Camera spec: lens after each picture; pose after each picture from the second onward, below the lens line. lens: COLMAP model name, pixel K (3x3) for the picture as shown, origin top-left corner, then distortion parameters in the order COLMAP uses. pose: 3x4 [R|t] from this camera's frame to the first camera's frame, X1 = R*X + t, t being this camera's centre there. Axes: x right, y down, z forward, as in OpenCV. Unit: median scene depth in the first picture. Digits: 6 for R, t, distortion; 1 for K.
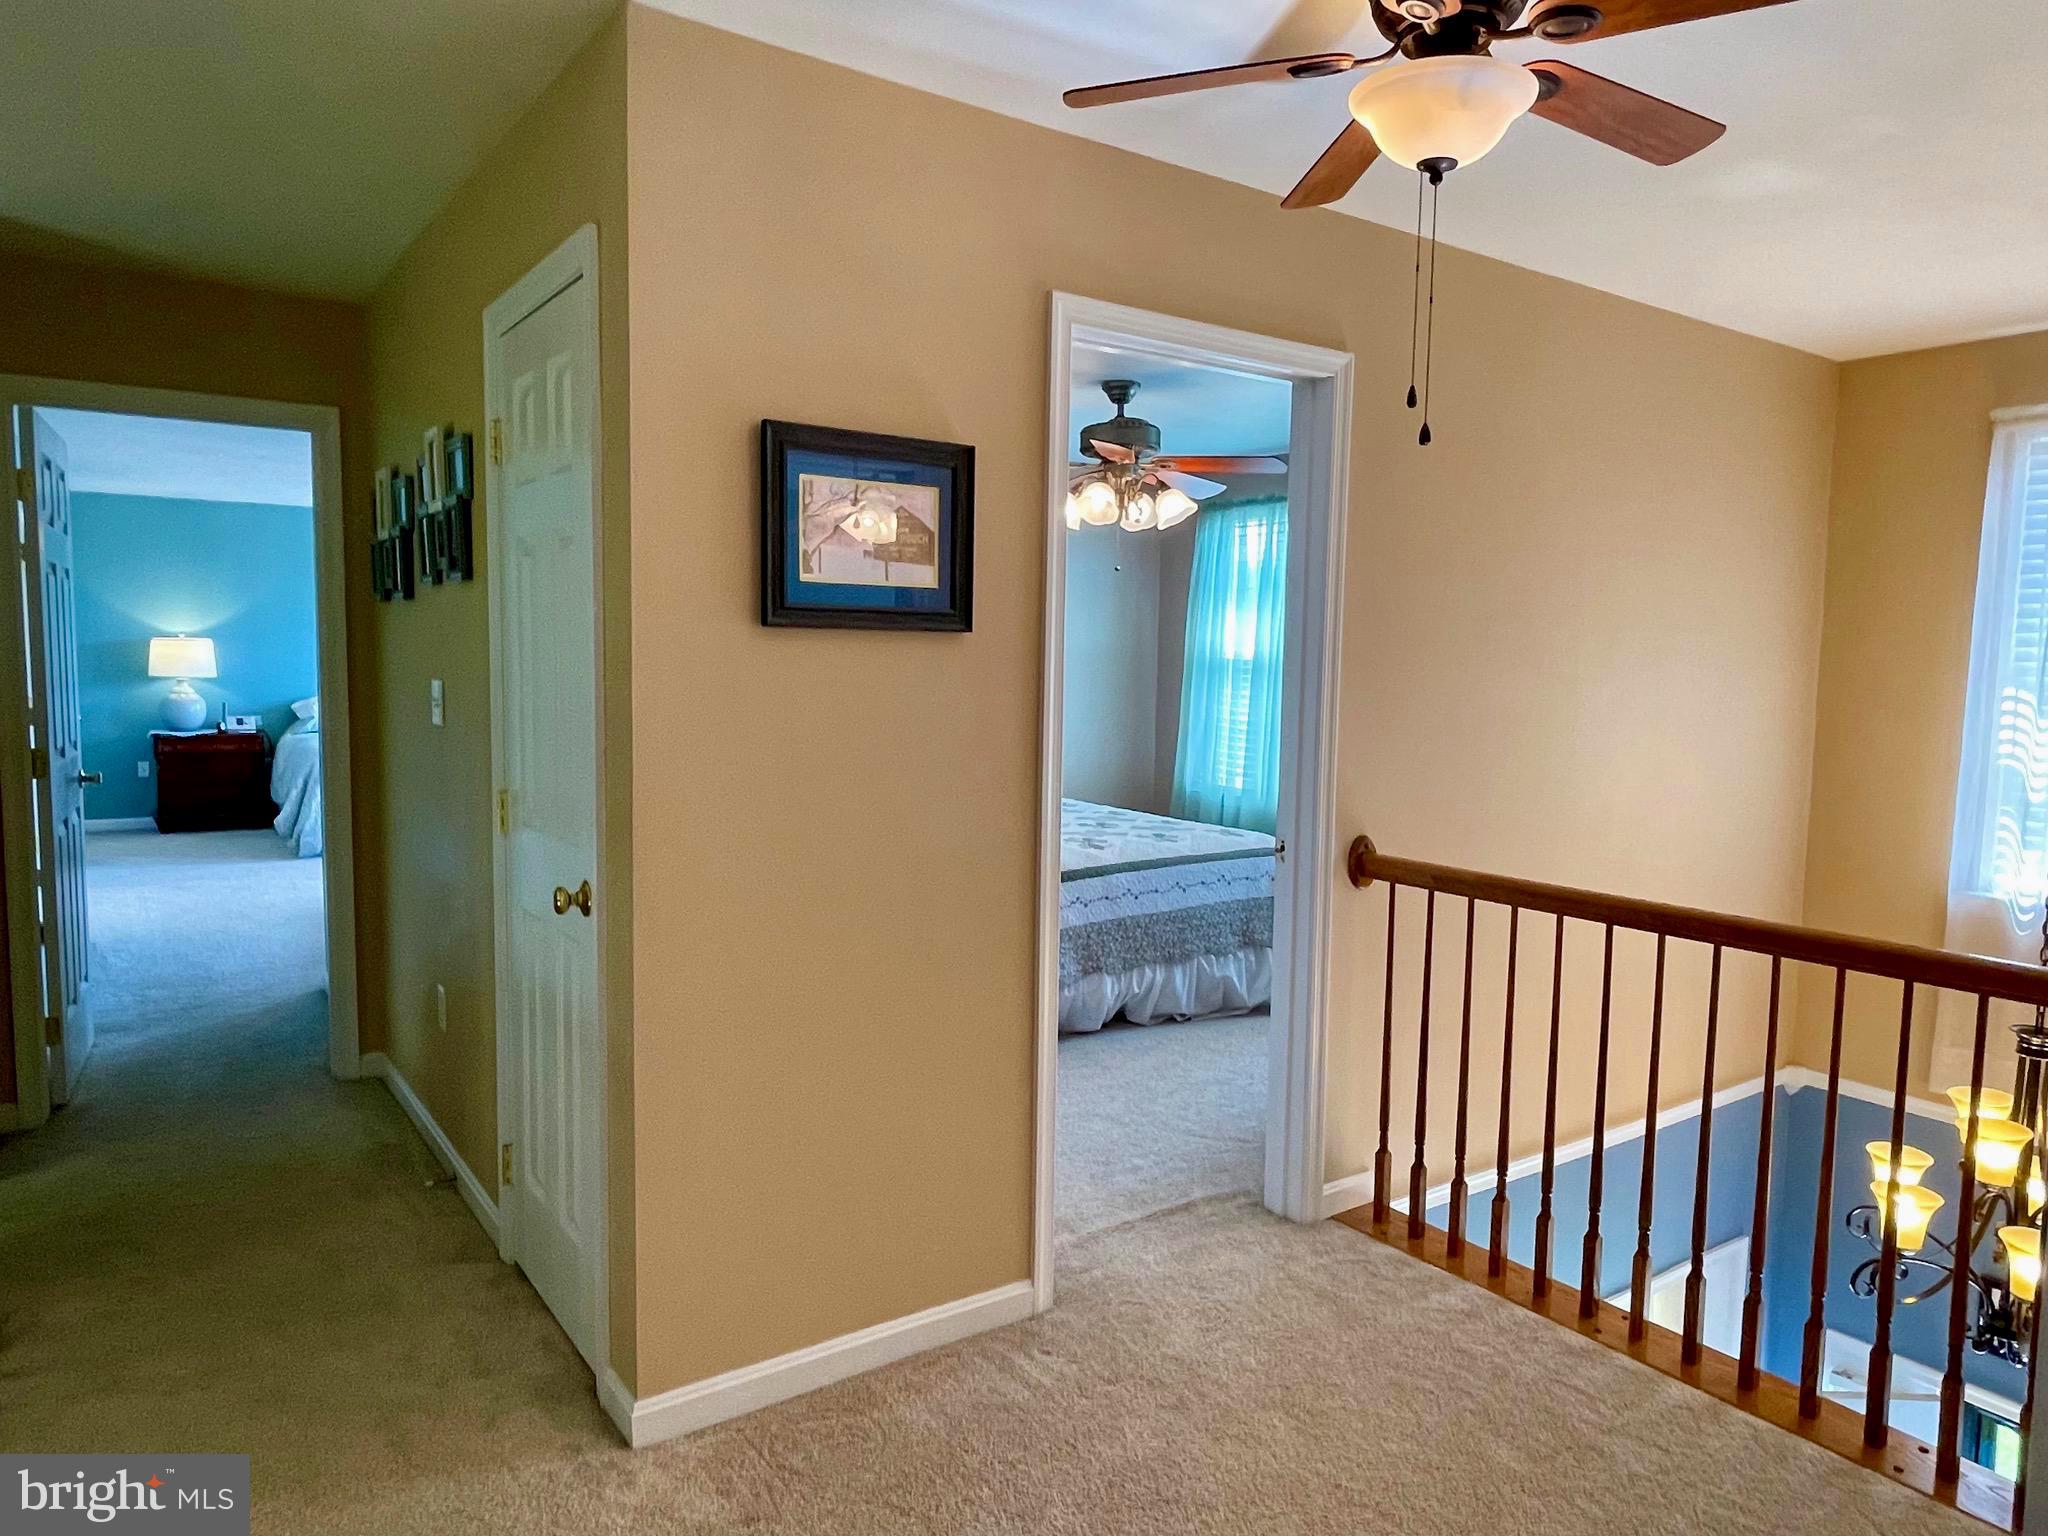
lens RADIAL K [[1299.3, 0, 1024.0], [0, 1299.3, 768.0], [0, 0, 1]] dist [-0.005153, -0.002828]
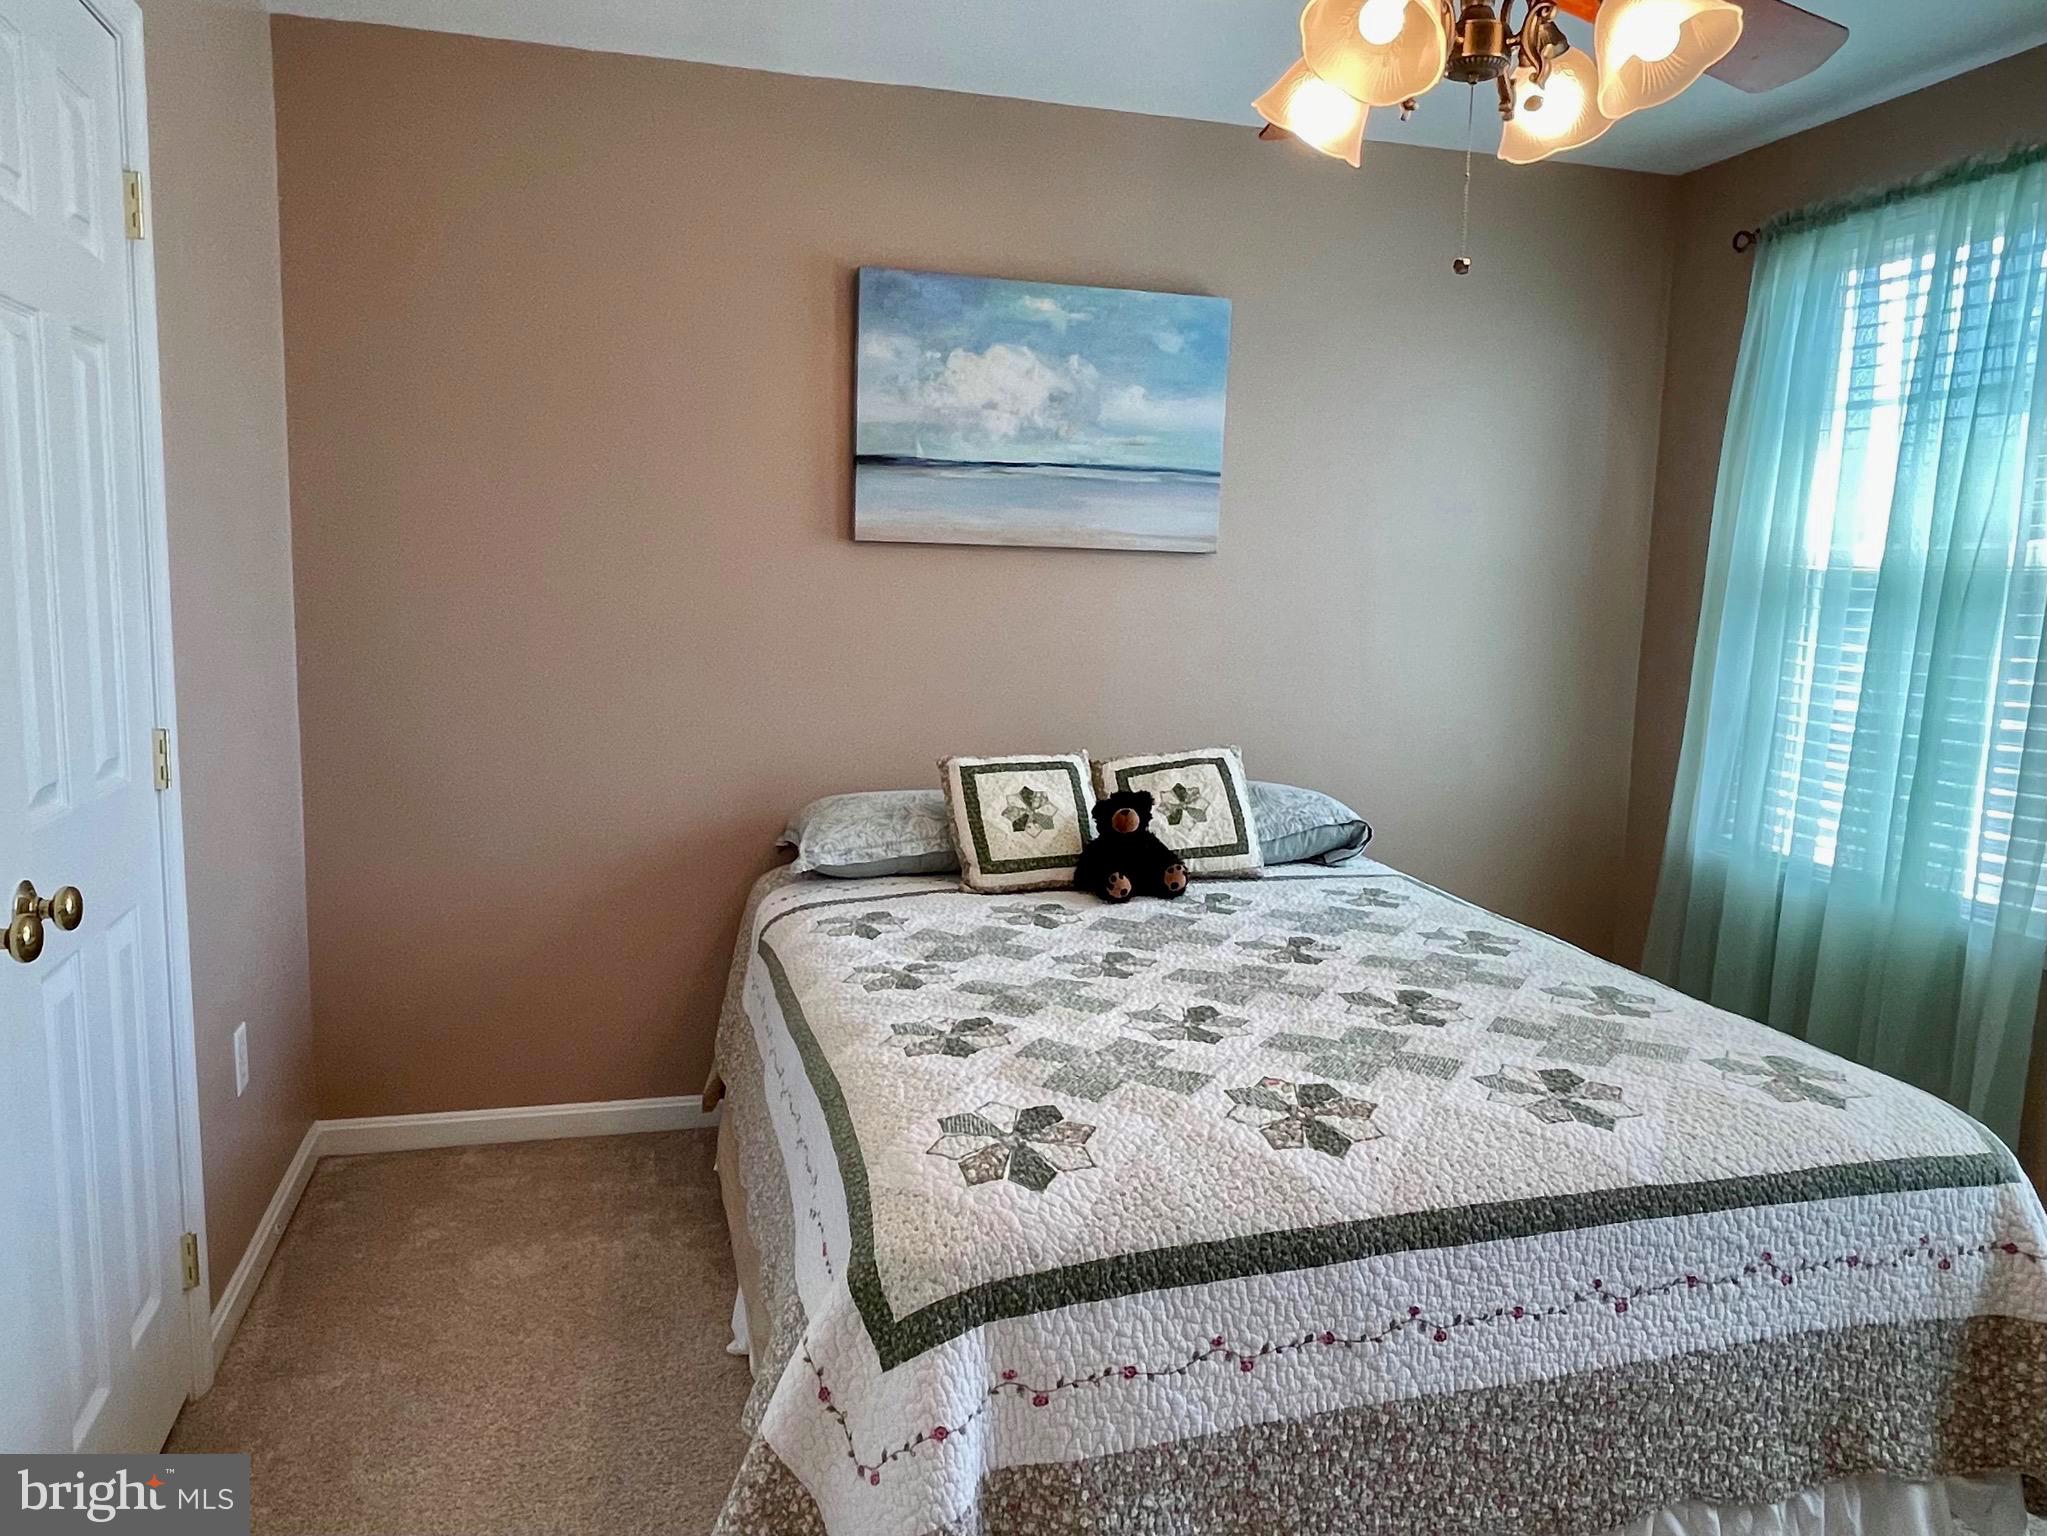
lens RADIAL K [[1355.9, 0, 1028.5], [0, 1355.9, 715.2], [0, 0, 1]] dist [-0.005990, -0.002896]
pose [[0.935739, 0.050531, -0.349055, 0.072900], [-0.043244, 0.998654, 0.028644, -0.037029], [0.350033, -0.011709, 0.936664, 0.491693]]
